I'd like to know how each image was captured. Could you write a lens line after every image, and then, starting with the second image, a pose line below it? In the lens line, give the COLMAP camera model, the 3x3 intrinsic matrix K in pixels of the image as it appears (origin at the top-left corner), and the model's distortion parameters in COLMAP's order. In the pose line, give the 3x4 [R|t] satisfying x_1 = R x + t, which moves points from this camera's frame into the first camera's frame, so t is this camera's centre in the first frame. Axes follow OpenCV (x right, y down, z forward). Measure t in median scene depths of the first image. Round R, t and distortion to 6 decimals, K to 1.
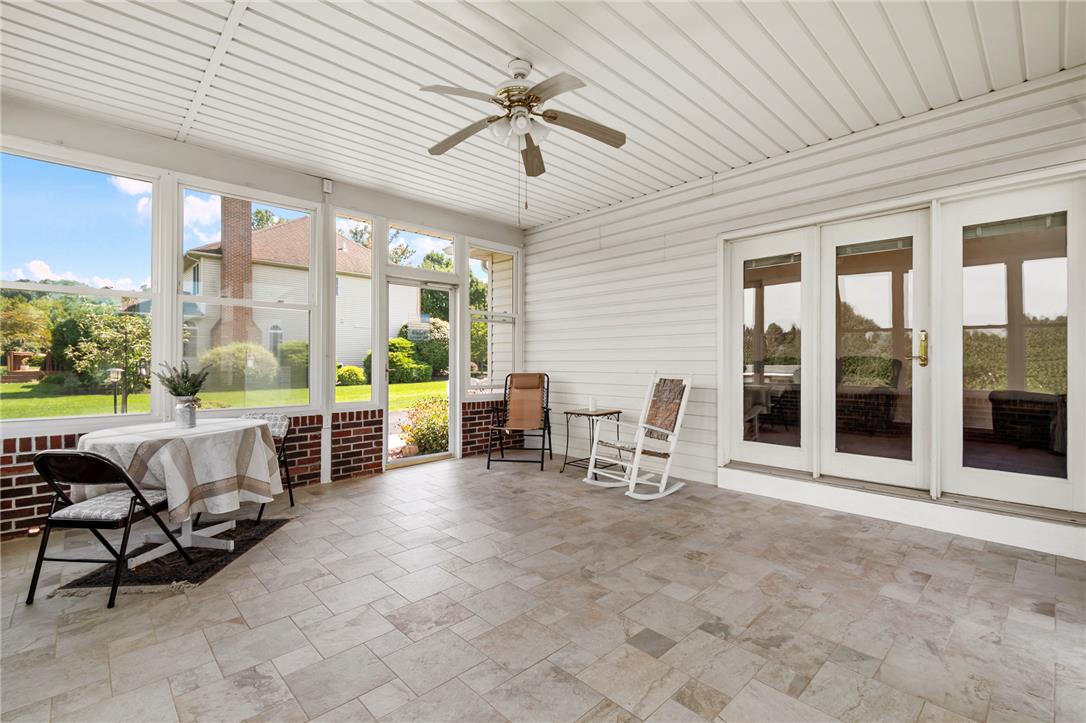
lens RADIAL K [[492.7, 0, 551.5], [0, 492.7, 362.7], [0, 0, 1]] dist [0.004559, -0.002821]
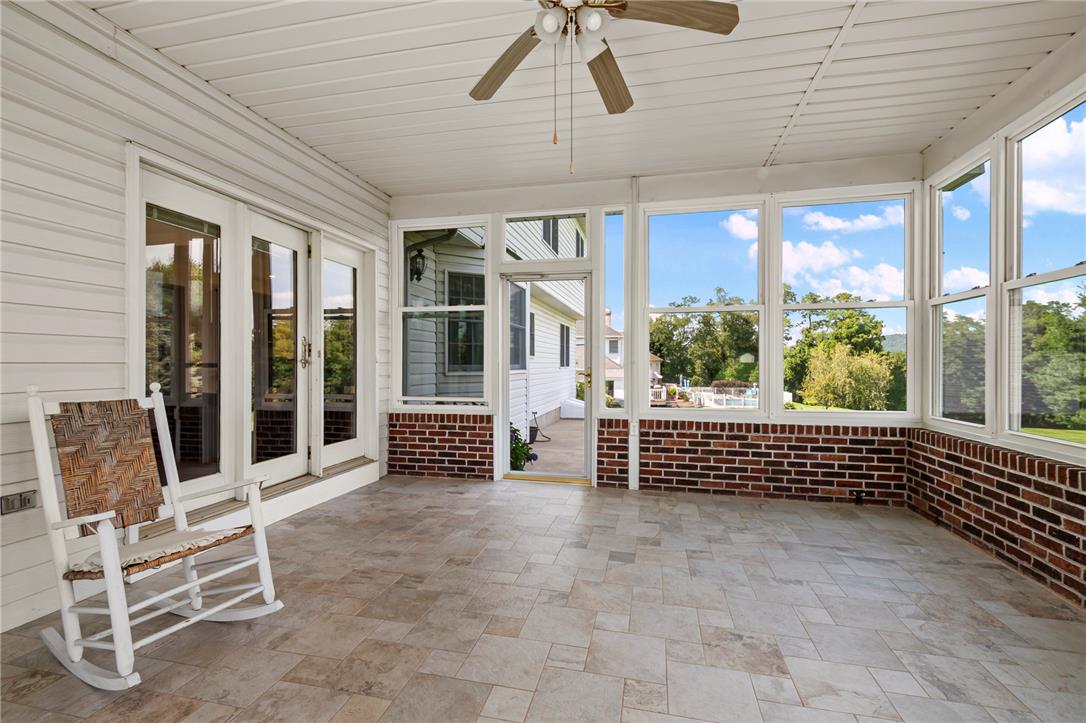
lens RADIAL K [[492.7, 0, 548.1], [0, 492.7, 360.4], [0, 0, 1]] dist [0.004559, -0.002821]
pose [[-0.557835, 0.001537, 0.829950, -0.592209], [-0.000923, 0.999997, -0.002472, -0.008223], [-0.829951, -0.002145, -0.557832, 1.330314]]
